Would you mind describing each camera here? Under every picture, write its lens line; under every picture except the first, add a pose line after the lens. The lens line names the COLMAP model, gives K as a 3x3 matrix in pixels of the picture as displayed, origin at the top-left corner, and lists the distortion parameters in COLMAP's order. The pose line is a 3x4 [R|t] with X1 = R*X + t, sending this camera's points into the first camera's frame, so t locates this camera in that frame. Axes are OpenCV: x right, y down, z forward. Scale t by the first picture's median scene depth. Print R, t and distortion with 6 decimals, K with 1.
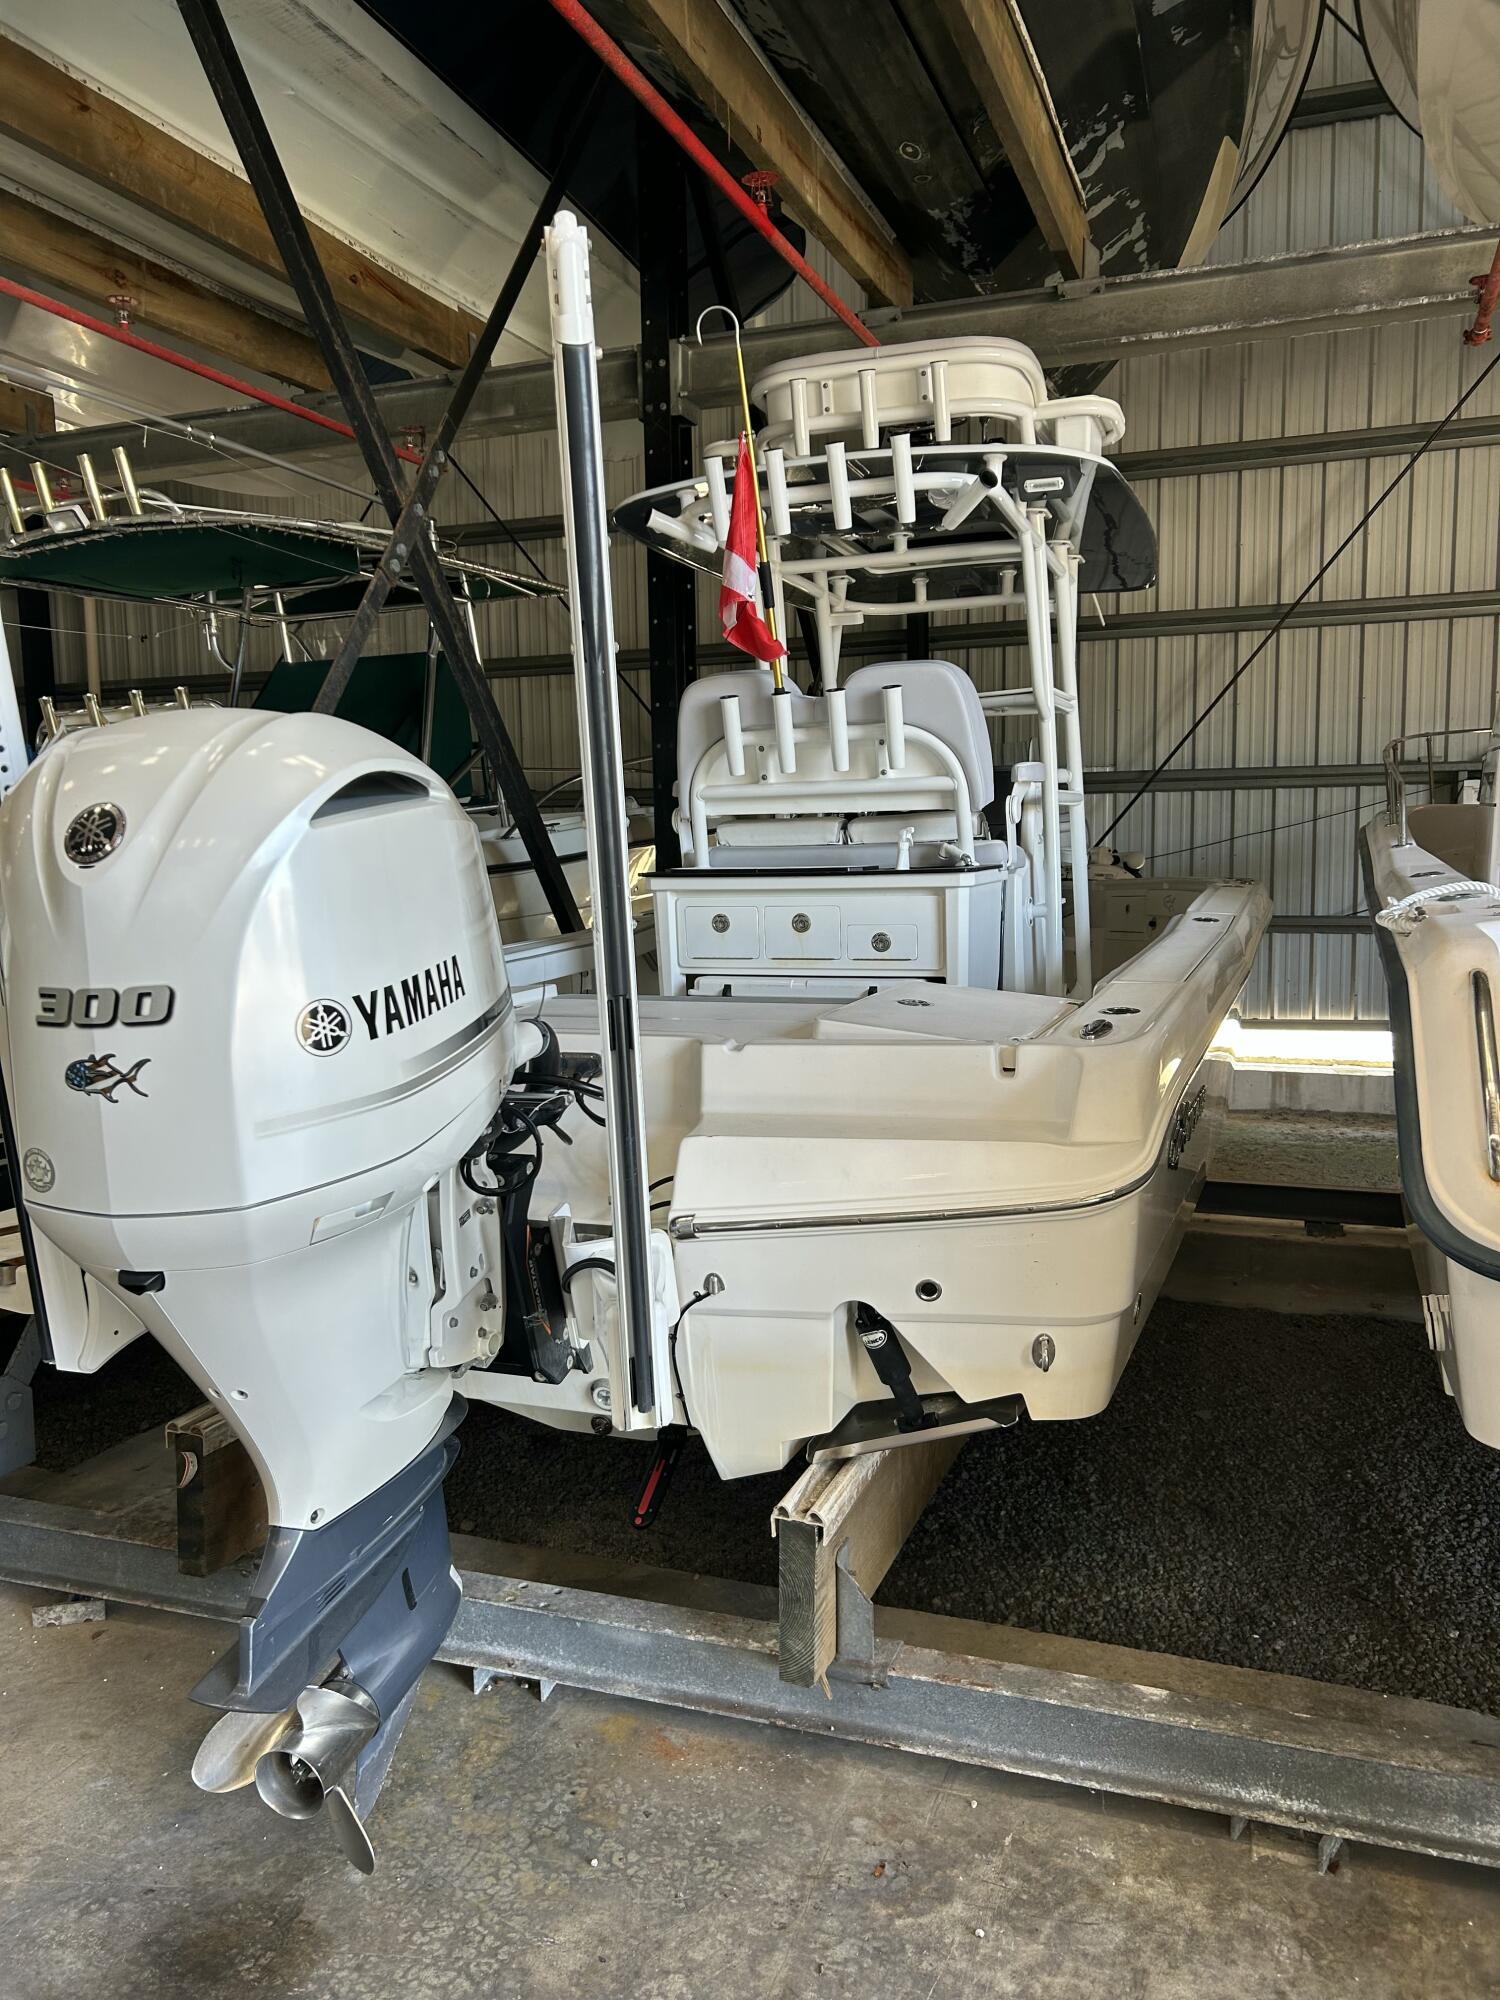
lens RADIAL K [[1521.8, 0, 750.0], [0, 1521.8, 1000.0], [0, 0, 1]] dist [0.017945, -0.003588]
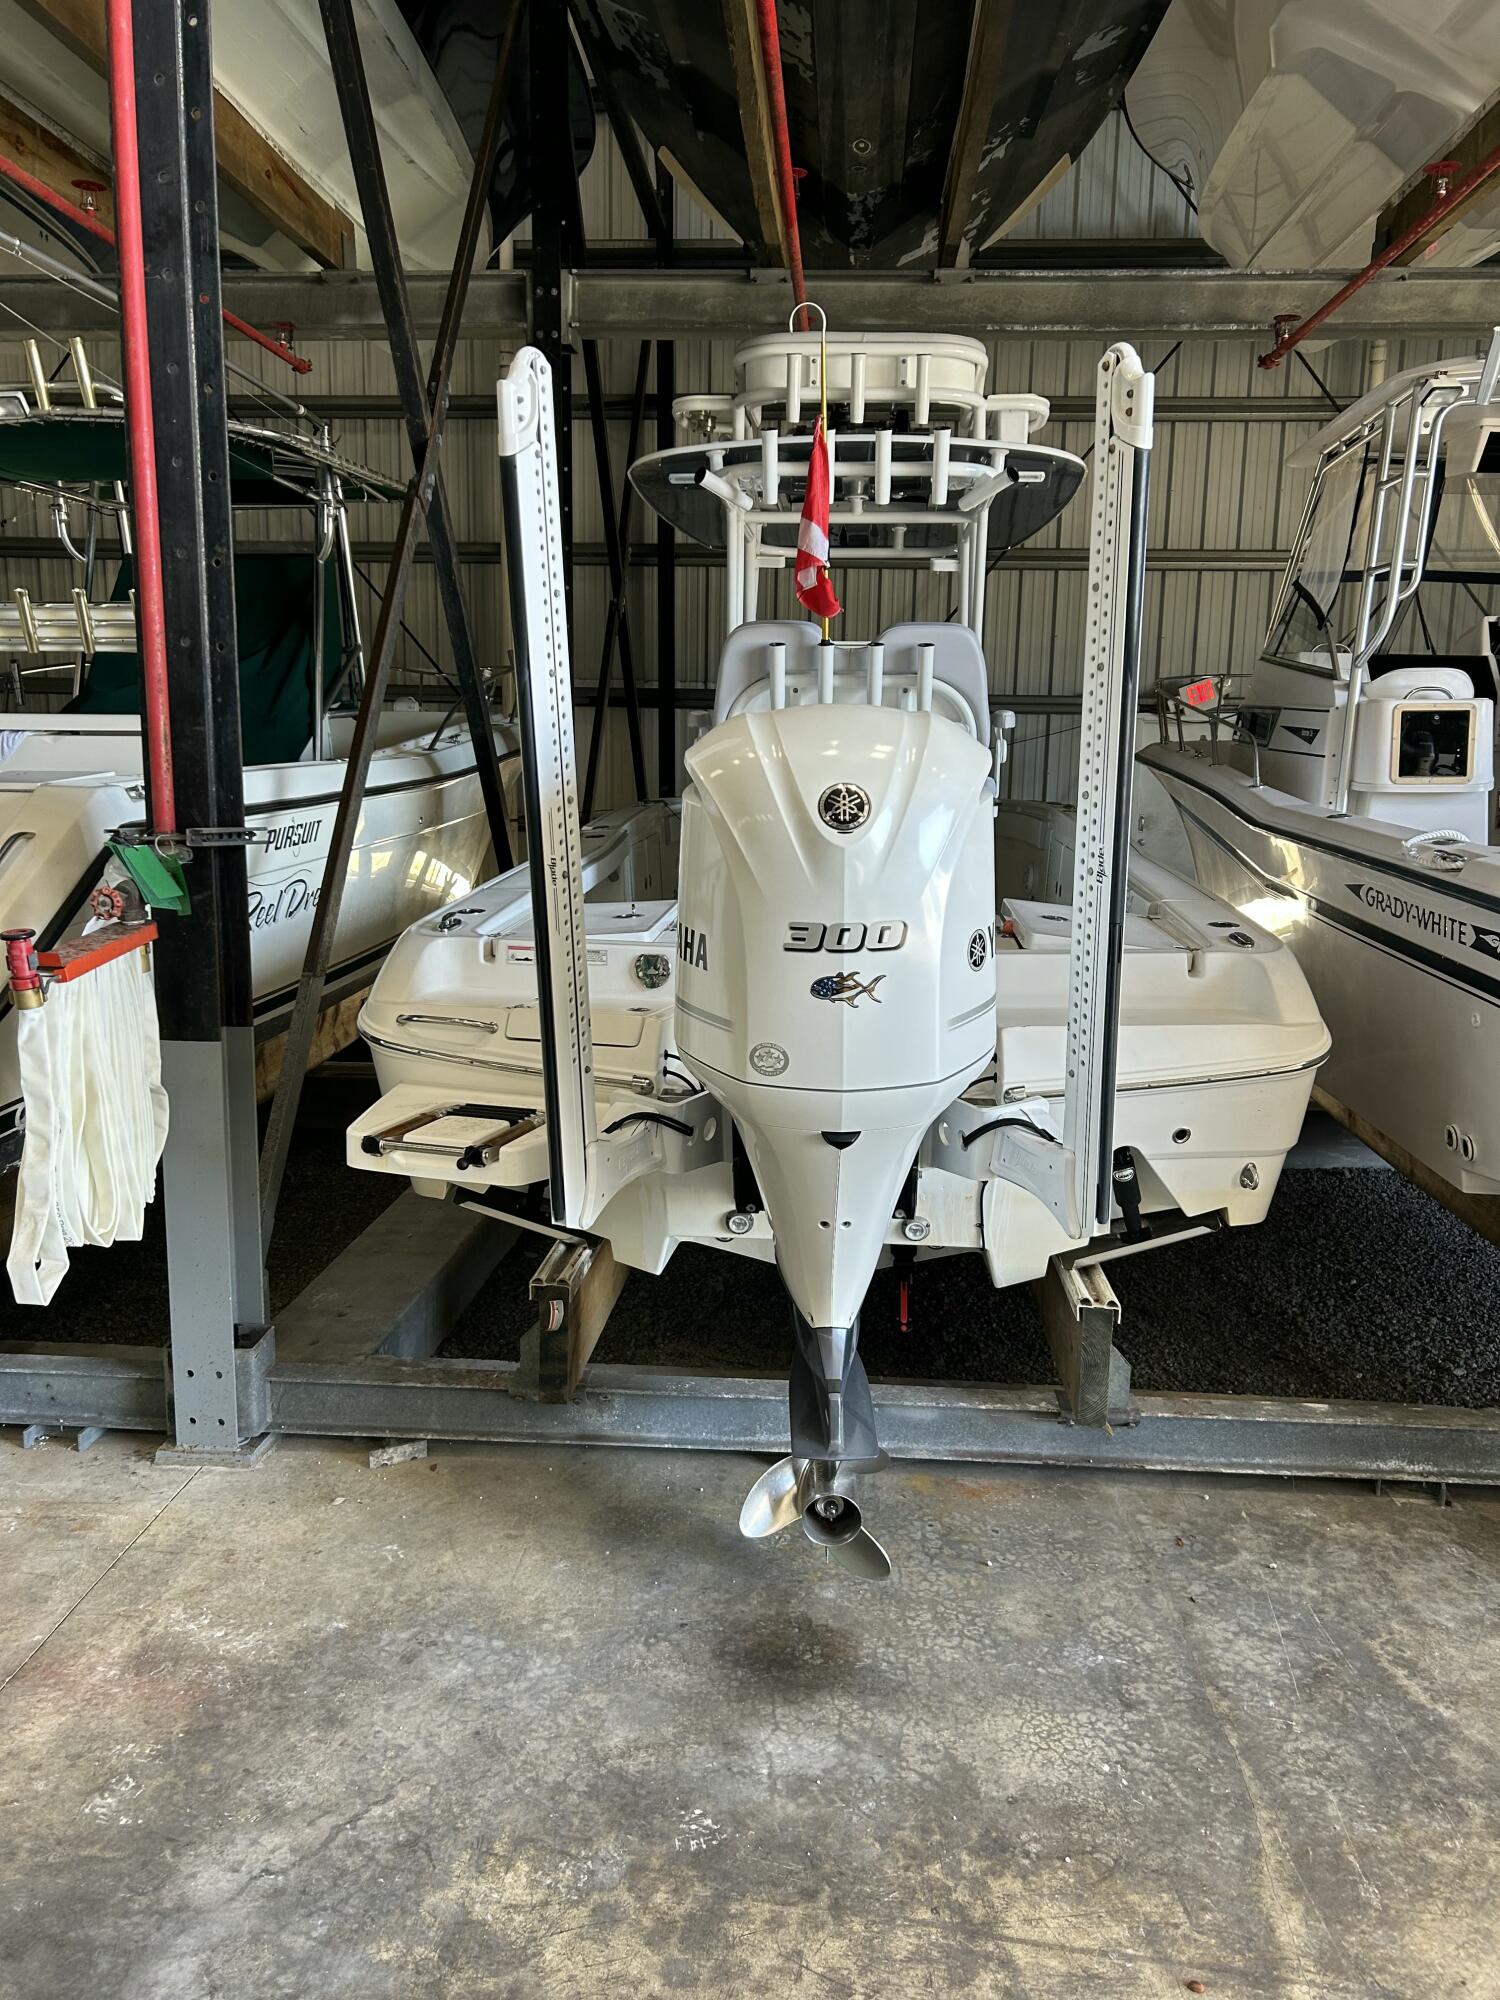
lens RADIAL K [[1521.8, 0, 750.0], [0, 1521.8, 1000.0], [0, 0, 1]] dist [0.017945, -0.003588]
pose [[0.957197, -0.017989, 0.288879, -0.610067], [-0.002517, 0.997512, 0.070458, -0.022969], [-0.289427, -0.068170, 0.954769, -0.169665]]
